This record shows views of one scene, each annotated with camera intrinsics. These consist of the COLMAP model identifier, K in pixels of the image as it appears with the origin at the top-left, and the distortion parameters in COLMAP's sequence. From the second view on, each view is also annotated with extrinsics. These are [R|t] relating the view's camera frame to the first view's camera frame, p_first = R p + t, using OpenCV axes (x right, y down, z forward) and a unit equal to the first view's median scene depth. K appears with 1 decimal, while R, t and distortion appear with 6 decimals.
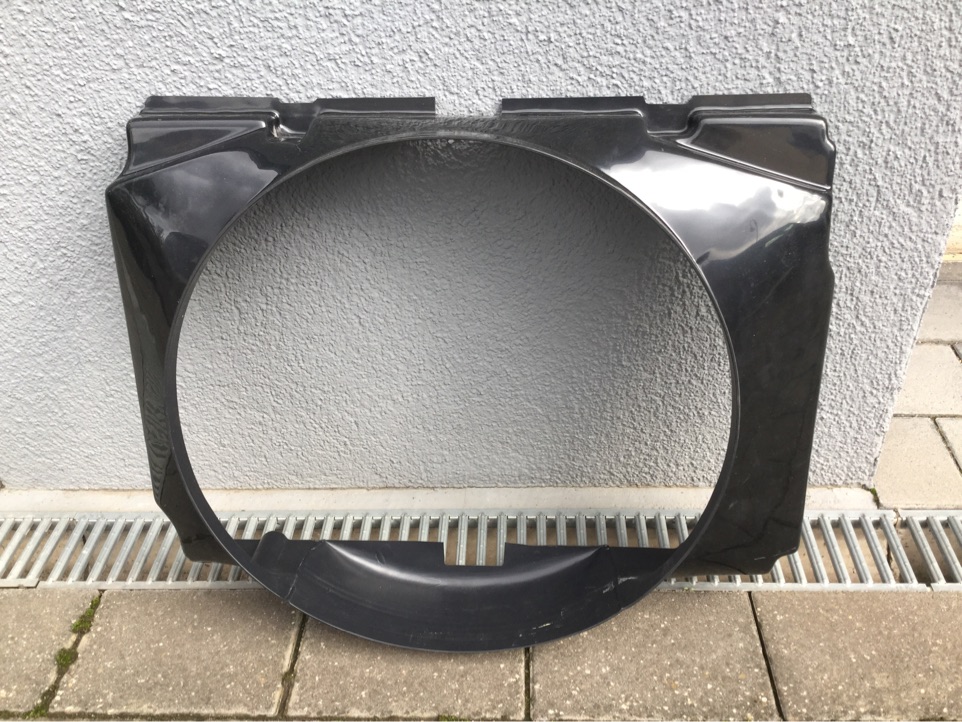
lens RADIAL K [[857.0, 0, 472.8], [0, 857.0, 360.7], [0, 0, 1]] dist [0.078009, -0.125429]
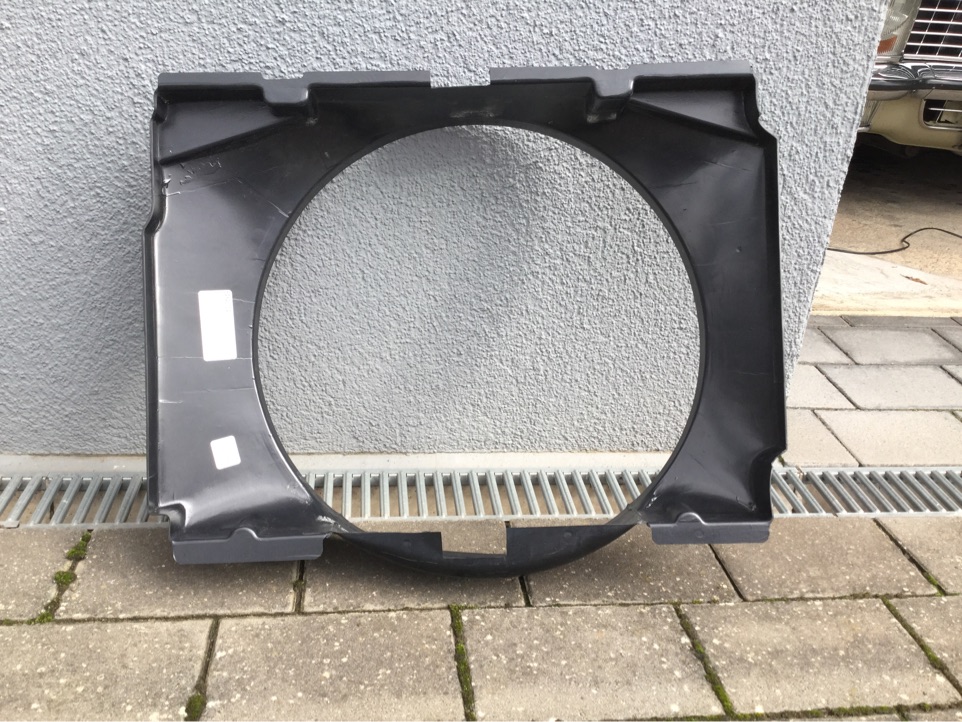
lens RADIAL K [[857.0, 0, 472.8], [0, 857.0, 360.7], [0, 0, 1]] dist [0.078009, -0.125429]
pose [[0.980416, 0.036118, 0.193599, -0.219075], [0.002490, 0.980687, -0.195569, 0.304535], [-0.196923, 0.192221, 0.961391, -0.100854]]
